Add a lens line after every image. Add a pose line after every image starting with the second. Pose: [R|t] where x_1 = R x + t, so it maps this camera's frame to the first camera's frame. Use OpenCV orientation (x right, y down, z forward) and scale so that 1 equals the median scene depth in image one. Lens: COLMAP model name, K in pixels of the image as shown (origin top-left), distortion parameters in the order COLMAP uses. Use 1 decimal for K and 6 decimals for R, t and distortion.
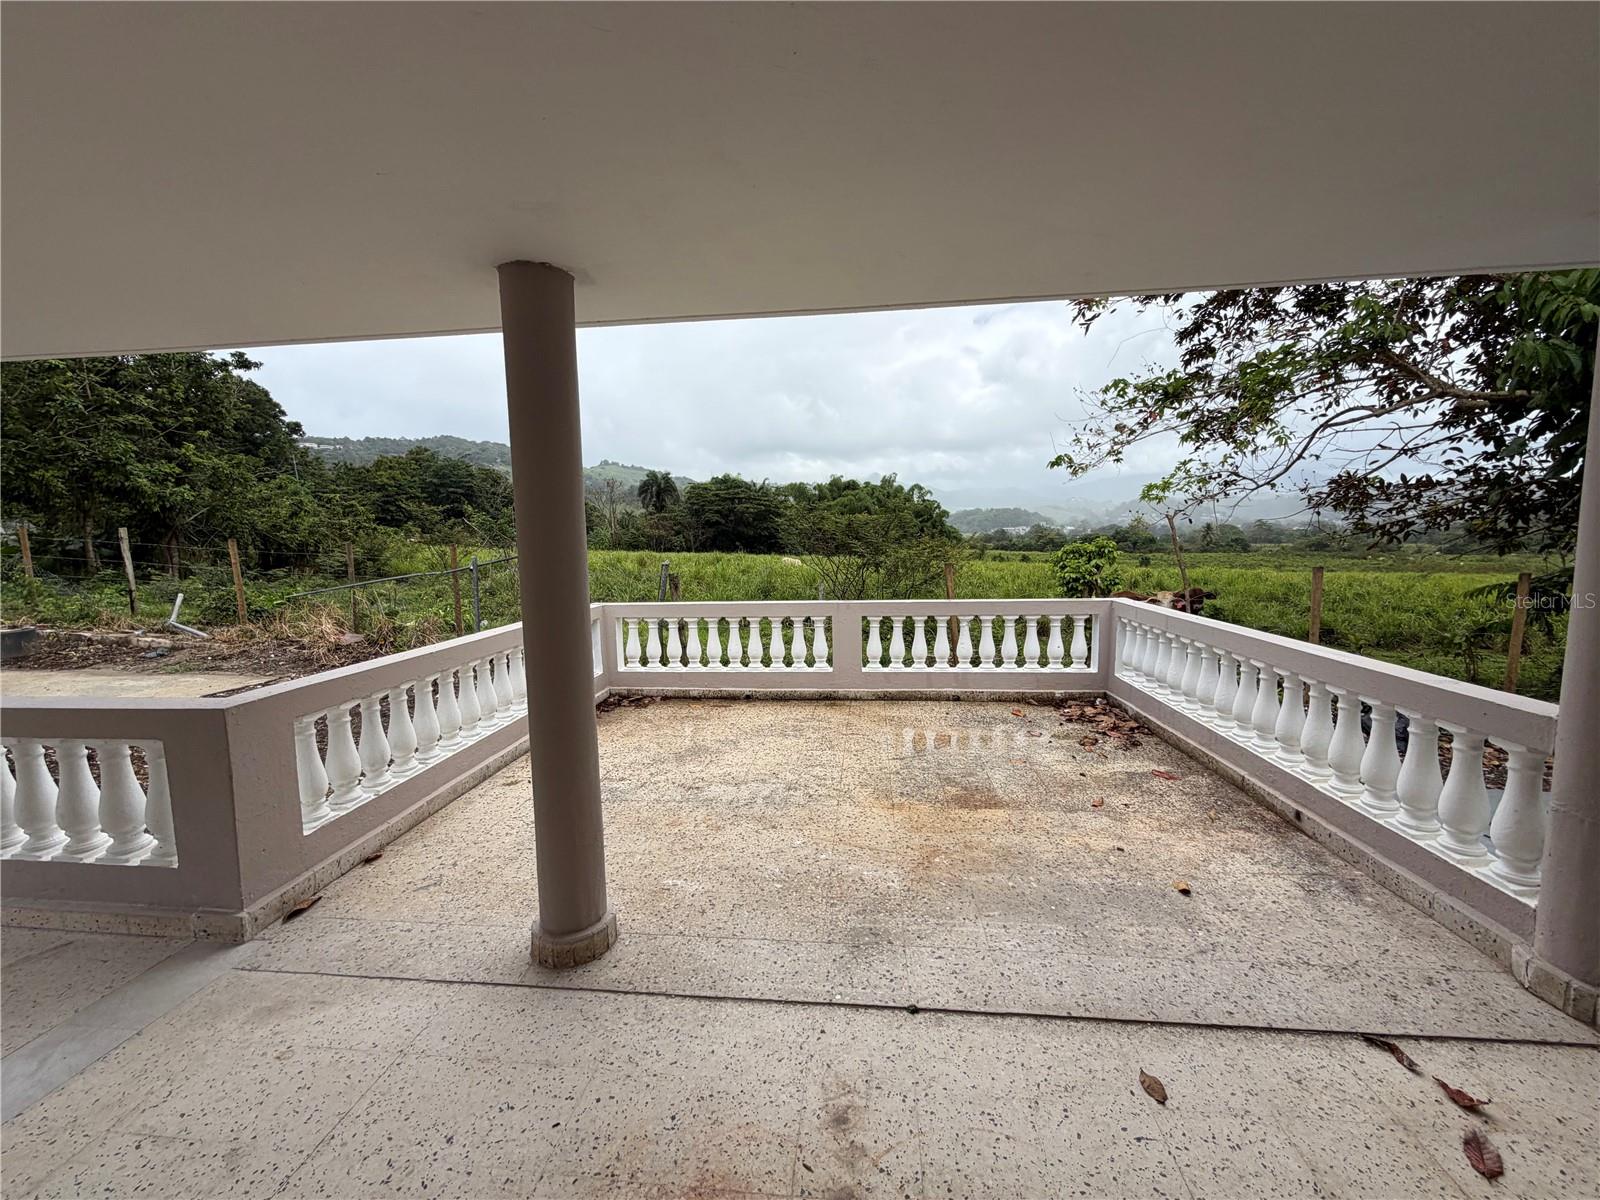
lens RADIAL K [[641.5, 0, 793.9], [0, 641.5, 596.5], [0, 0, 1]] dist [0.000732, 0.000153]
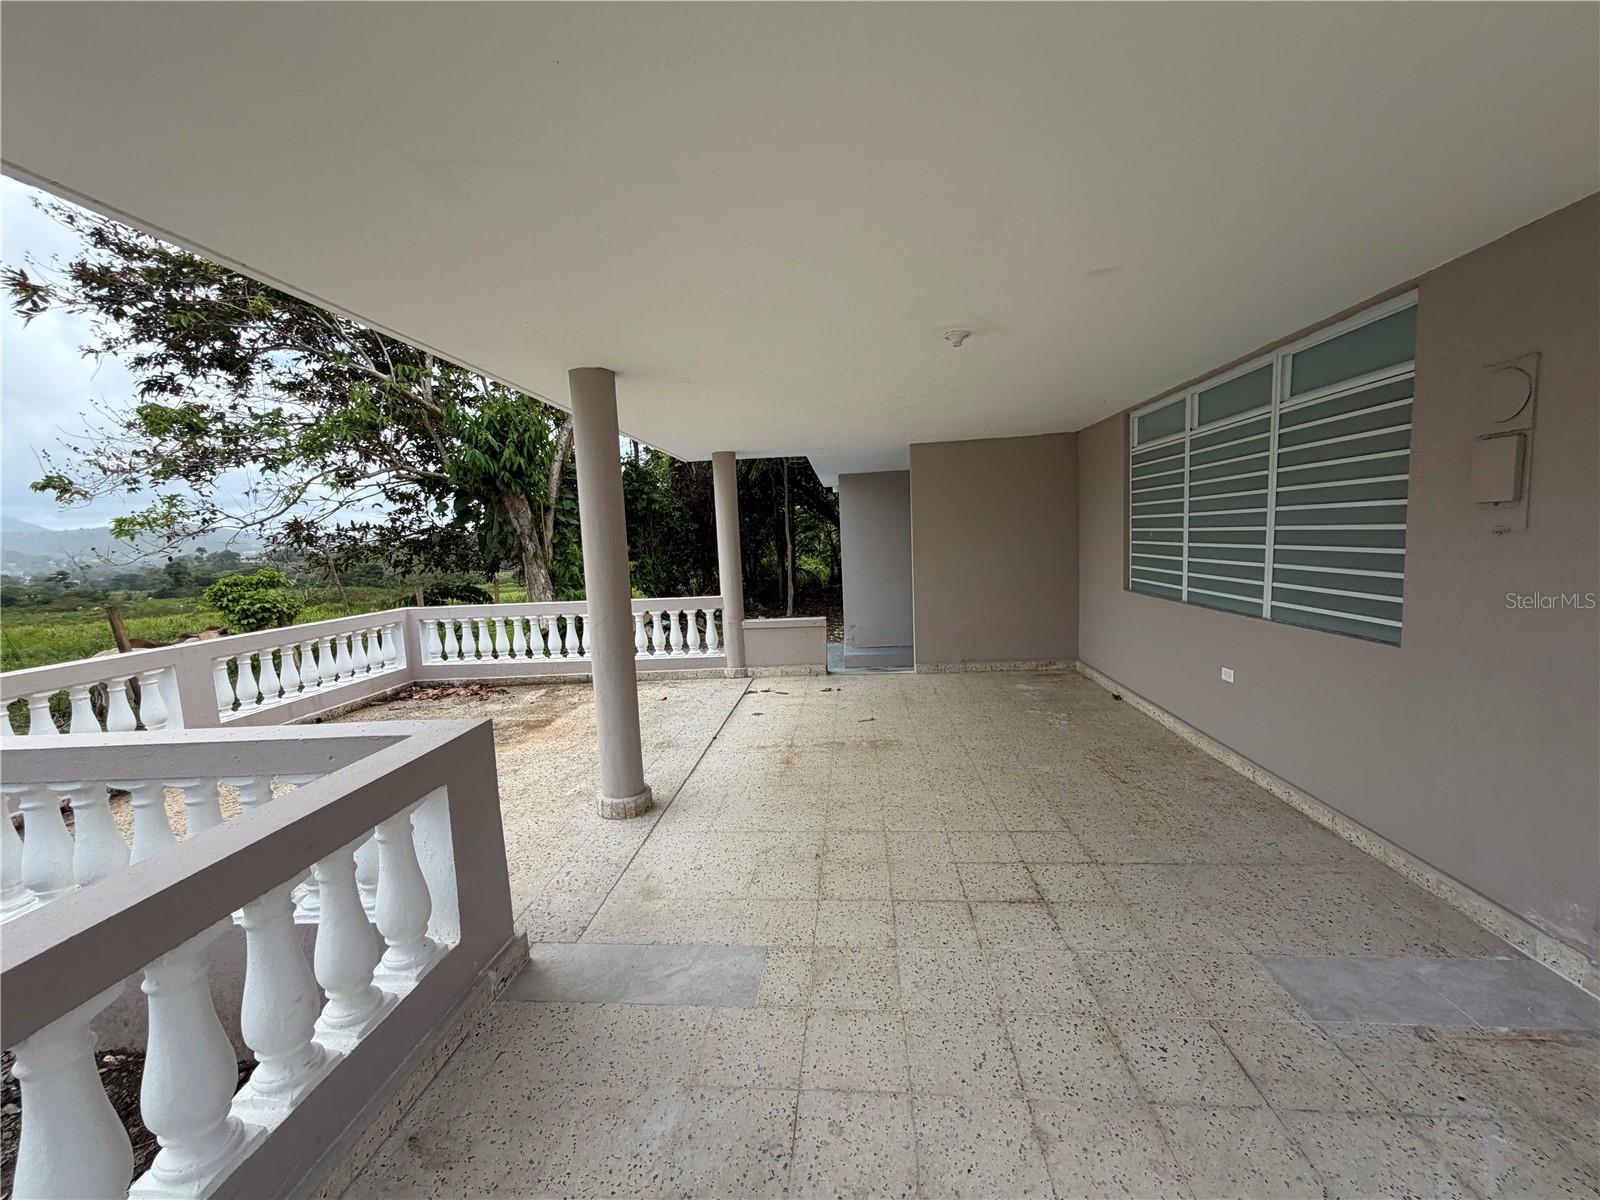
lens RADIAL K [[641.5, 0, 798.8], [0, 641.5, 600.7], [0, 0, 1]] dist [0.000732, 0.000153]
pose [[-0.029401, -0.077157, 0.996585, -0.971460], [0.141834, 0.986606, 0.080569, -0.004626], [-0.989454, 0.143718, -0.018064, 0.294494]]
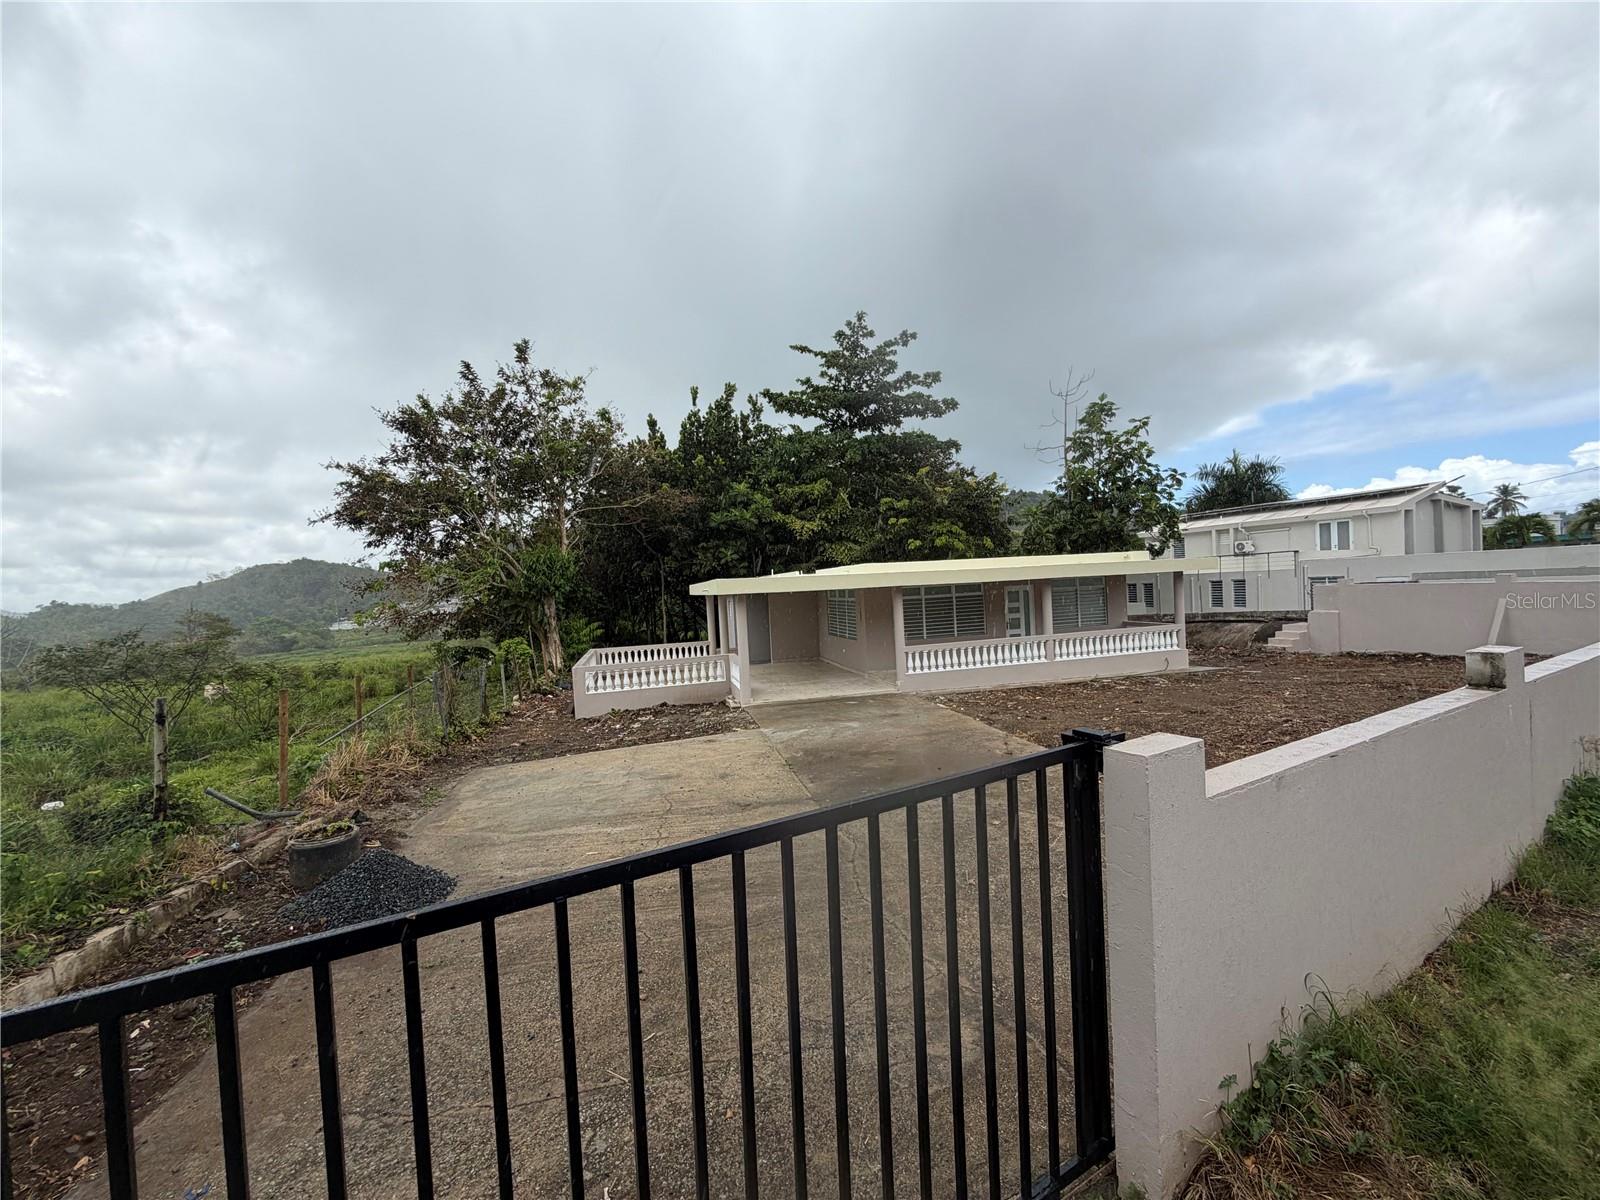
lens RADIAL K [[641.5, 0, 788.2], [0, 641.5, 585.4], [0, 0, 1]] dist [0.000732, 0.000153]
pose [[-0.335594, 0.039765, 0.941167, -3.991563], [0.150274, 0.988574, 0.011815, -0.280789], [-0.929943, 0.145398, -0.337735, 1.417580]]
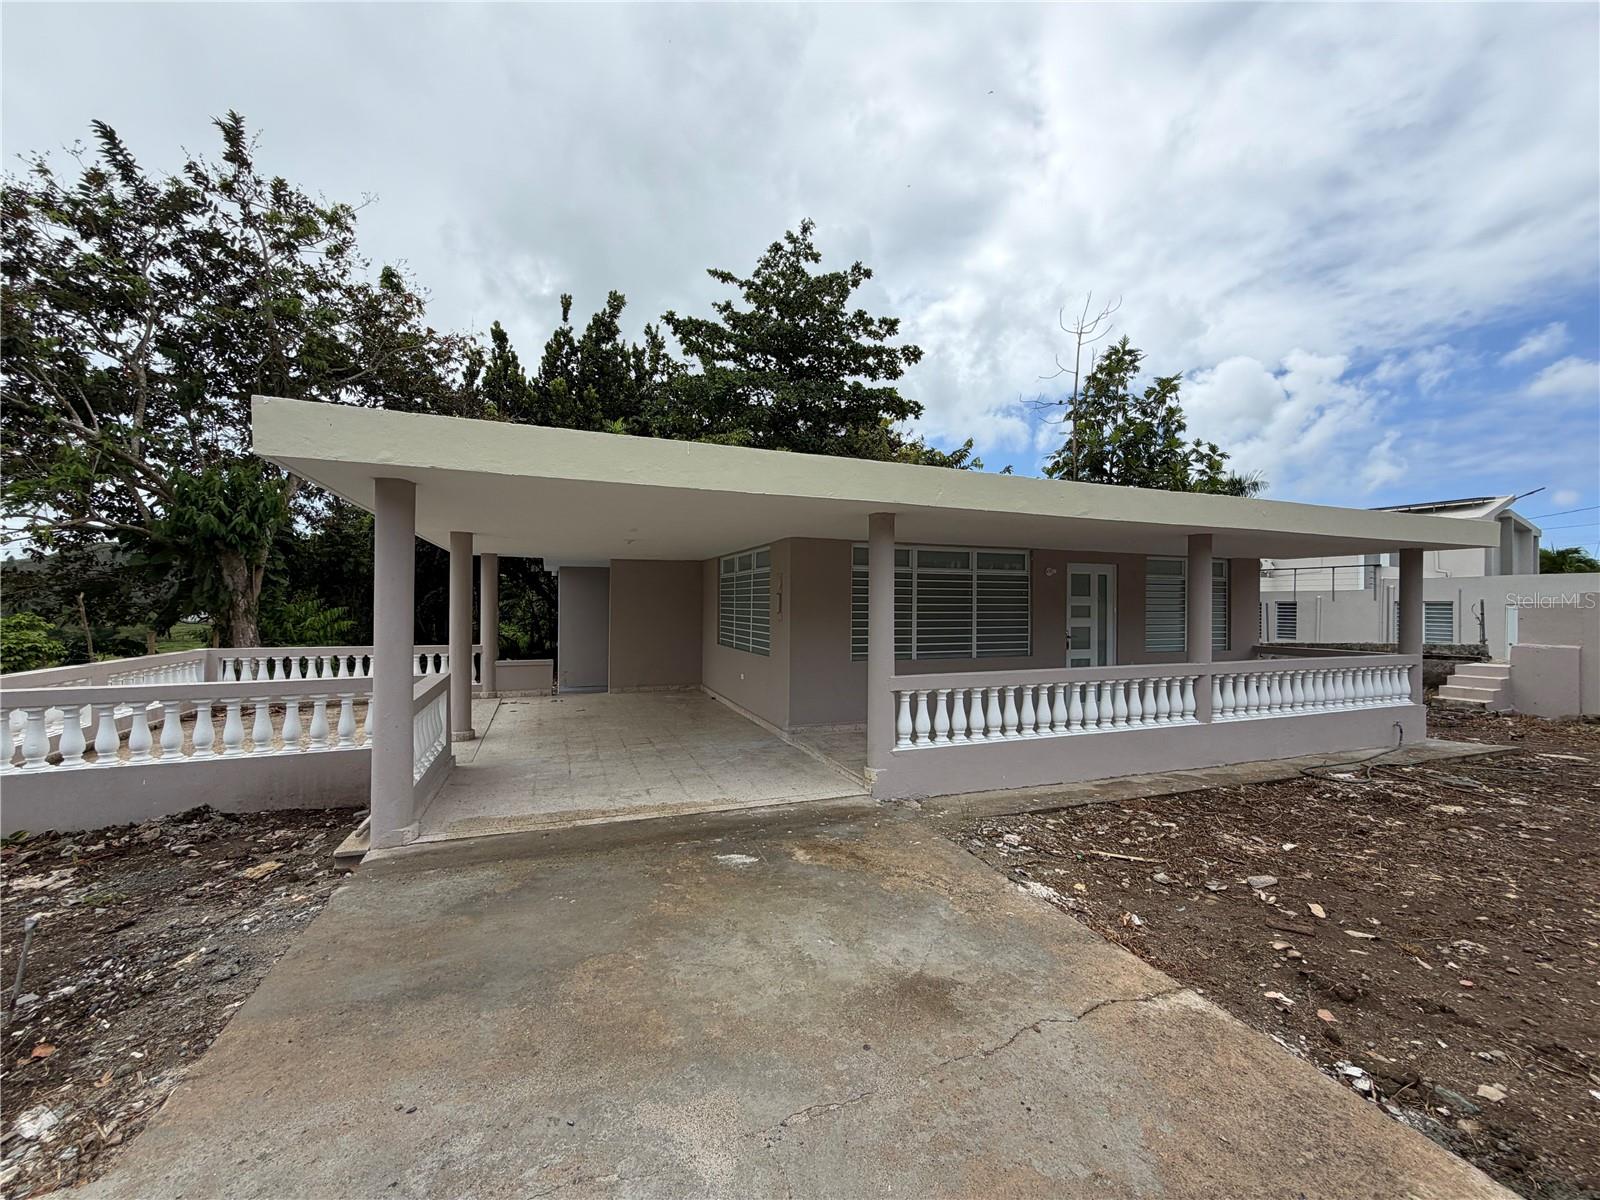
lens RADIAL K [[641.5, 0, 801.4], [0, 641.5, 598.1], [0, 0, 1]] dist [0.000732, 0.000153]
pose [[-0.470945, 0.025415, 0.881796, -2.078820], [0.087691, 0.995983, 0.018128, -0.028529], [-0.877793, 0.085863, -0.471282, 0.513673]]
